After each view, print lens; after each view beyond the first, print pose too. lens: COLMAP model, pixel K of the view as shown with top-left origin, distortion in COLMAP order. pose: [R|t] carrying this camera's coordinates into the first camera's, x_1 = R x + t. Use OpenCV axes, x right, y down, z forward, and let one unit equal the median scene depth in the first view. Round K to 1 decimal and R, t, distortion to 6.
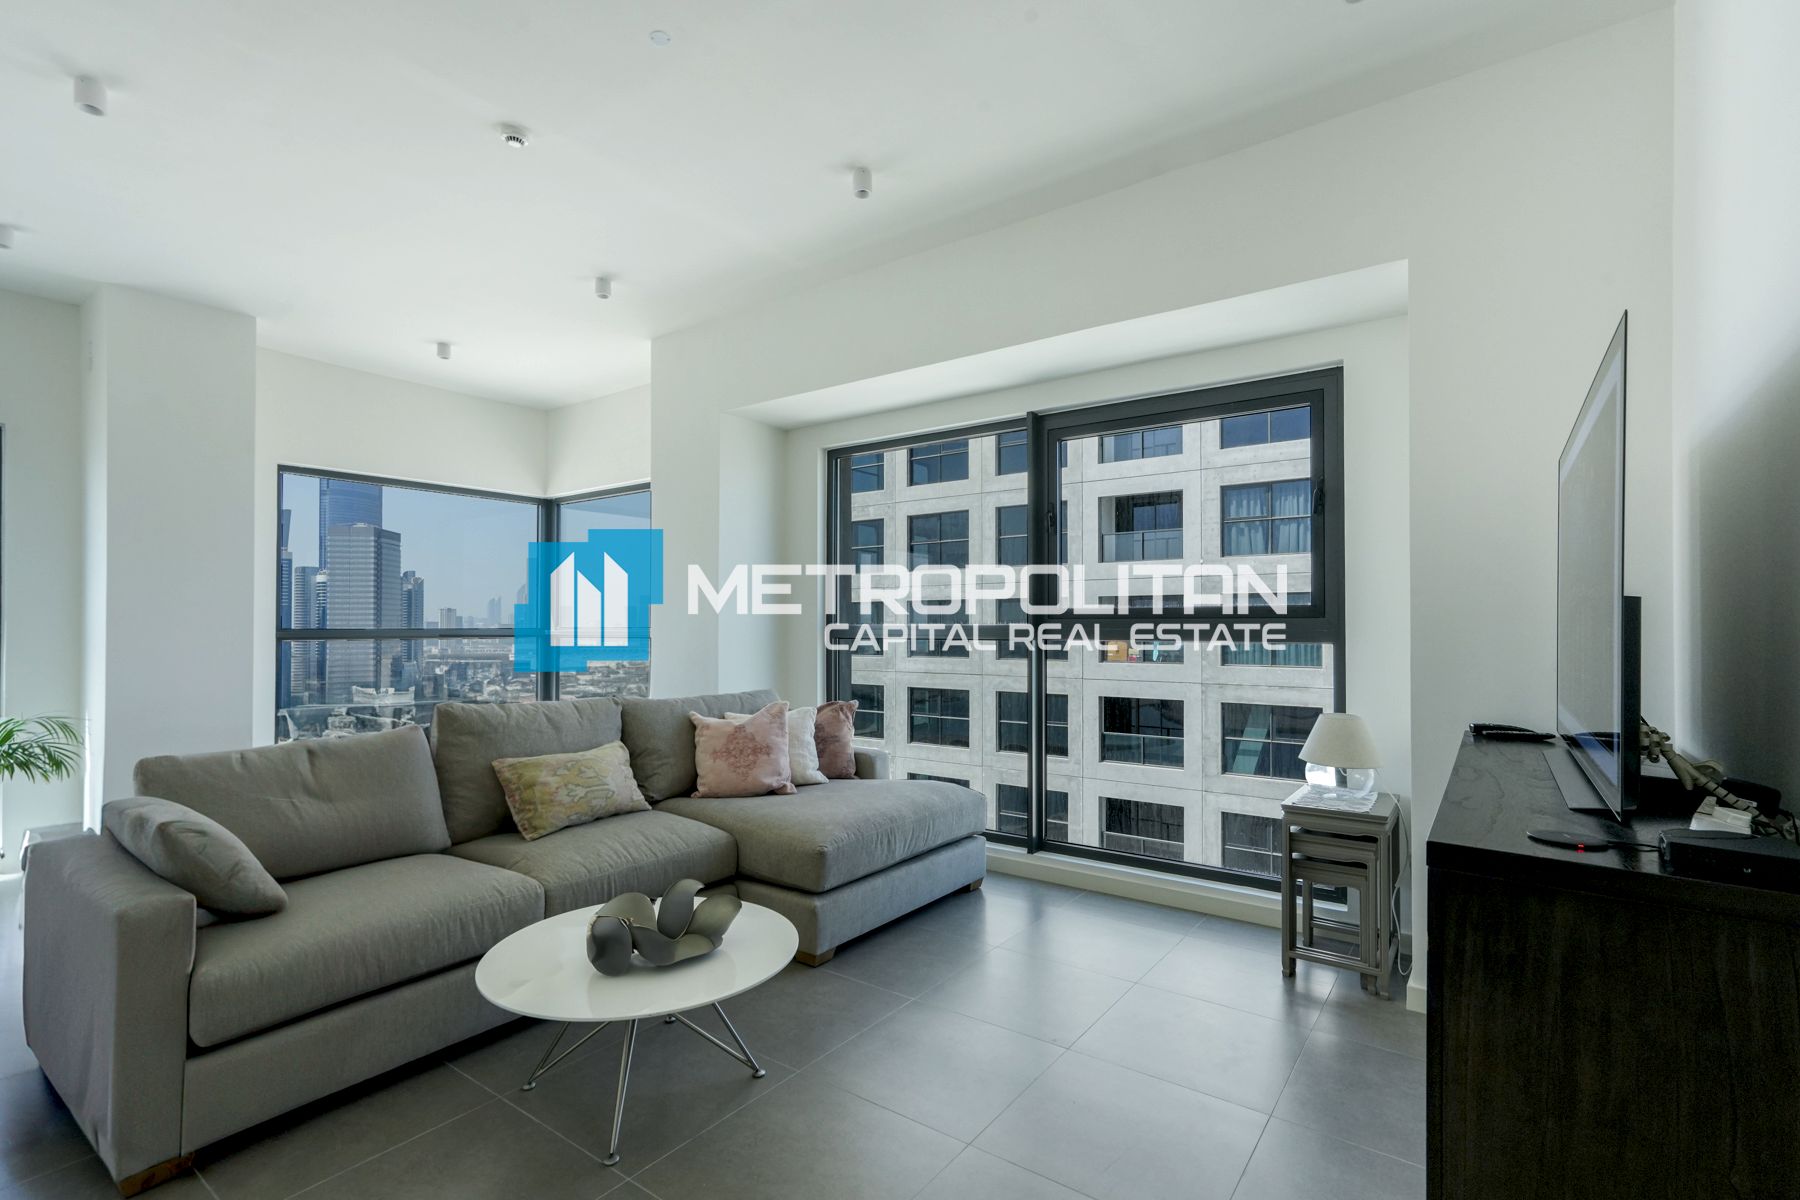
lens RADIAL K [[822.8, 0, 934.5], [0, 822.8, 609.8], [0, 0, 1]] dist [-0.000777, 0.009883]
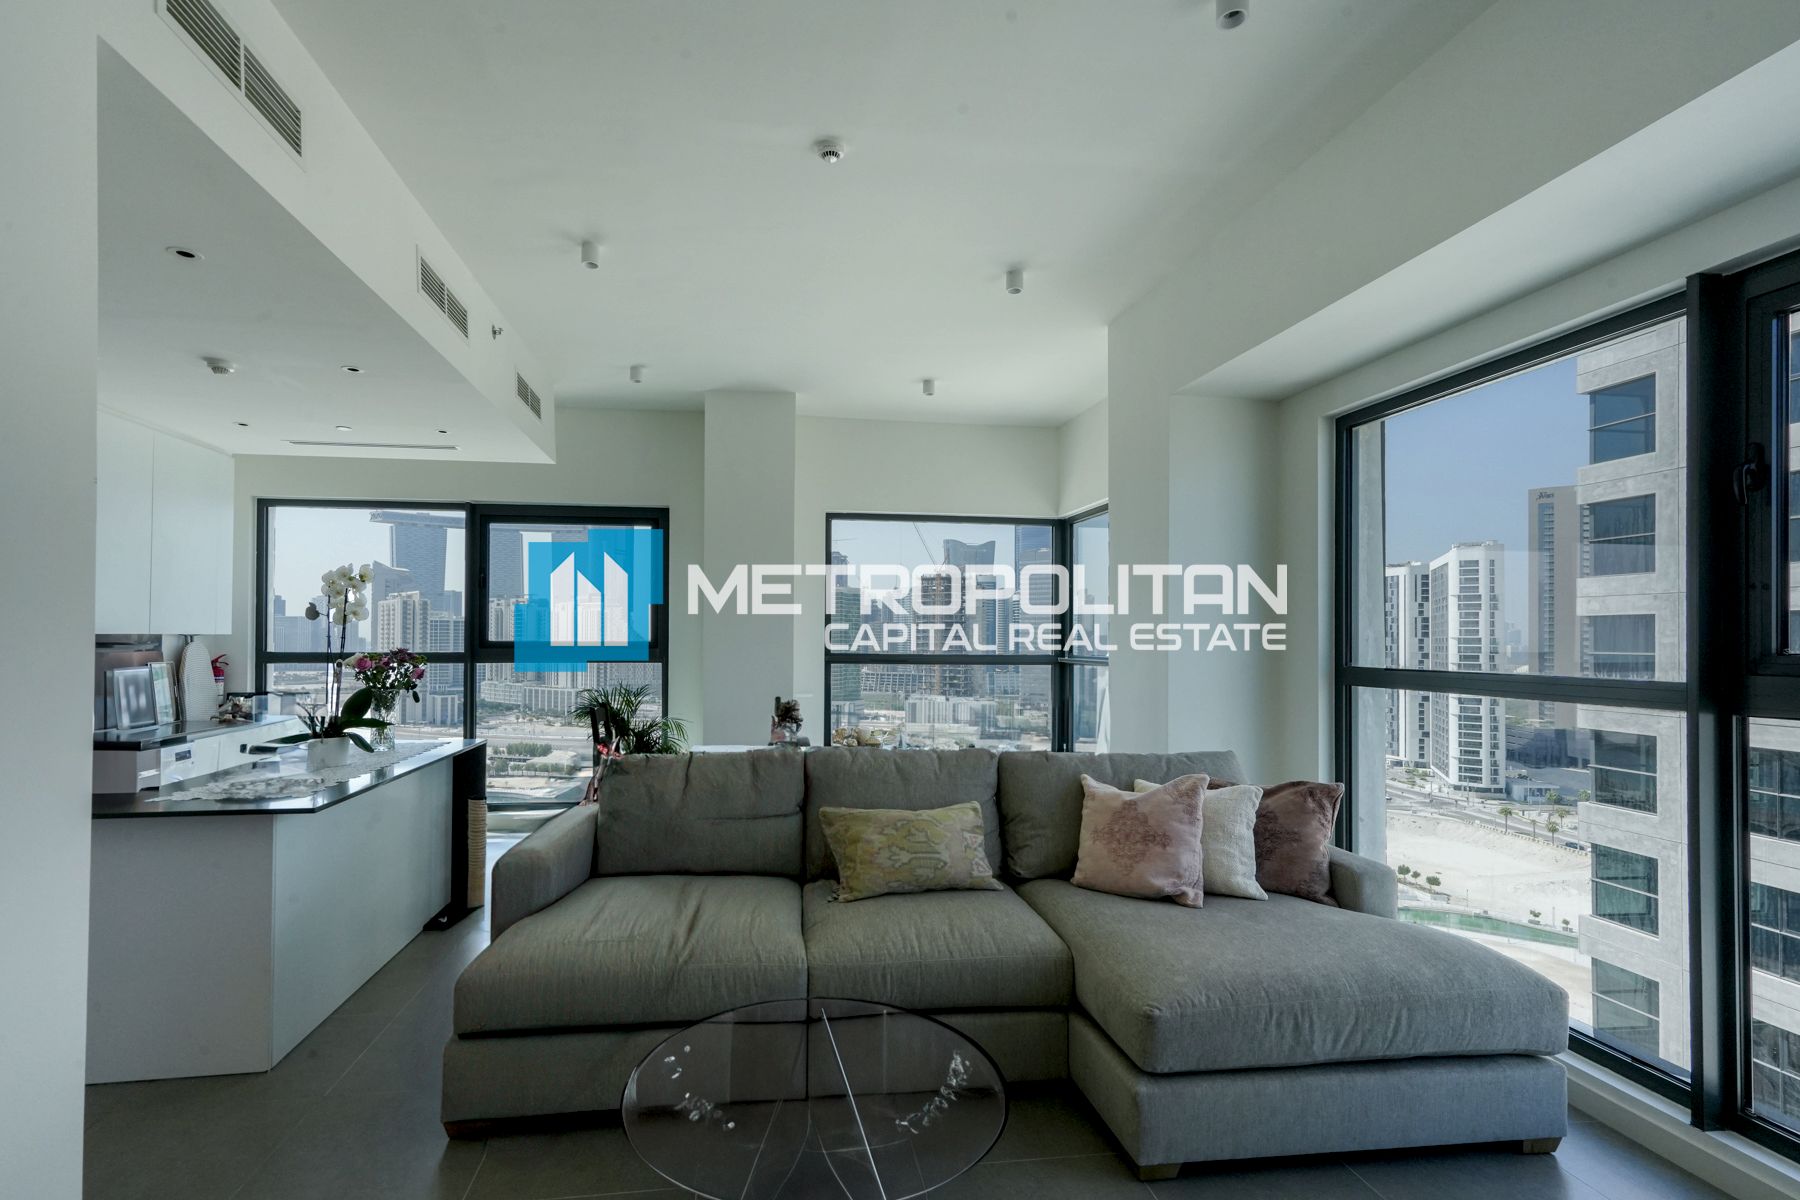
lens RADIAL K [[858.9, 0, 900.6], [0, 858.9, 617.5], [0, 0, 1]] dist [-0.000307, 0.007332]
pose [[0.678103, -0.006740, -0.734936, 0.208566], [0.005124, 0.999977, -0.004444, -0.027701], [0.734949, -0.000753, 0.678122, 0.306734]]
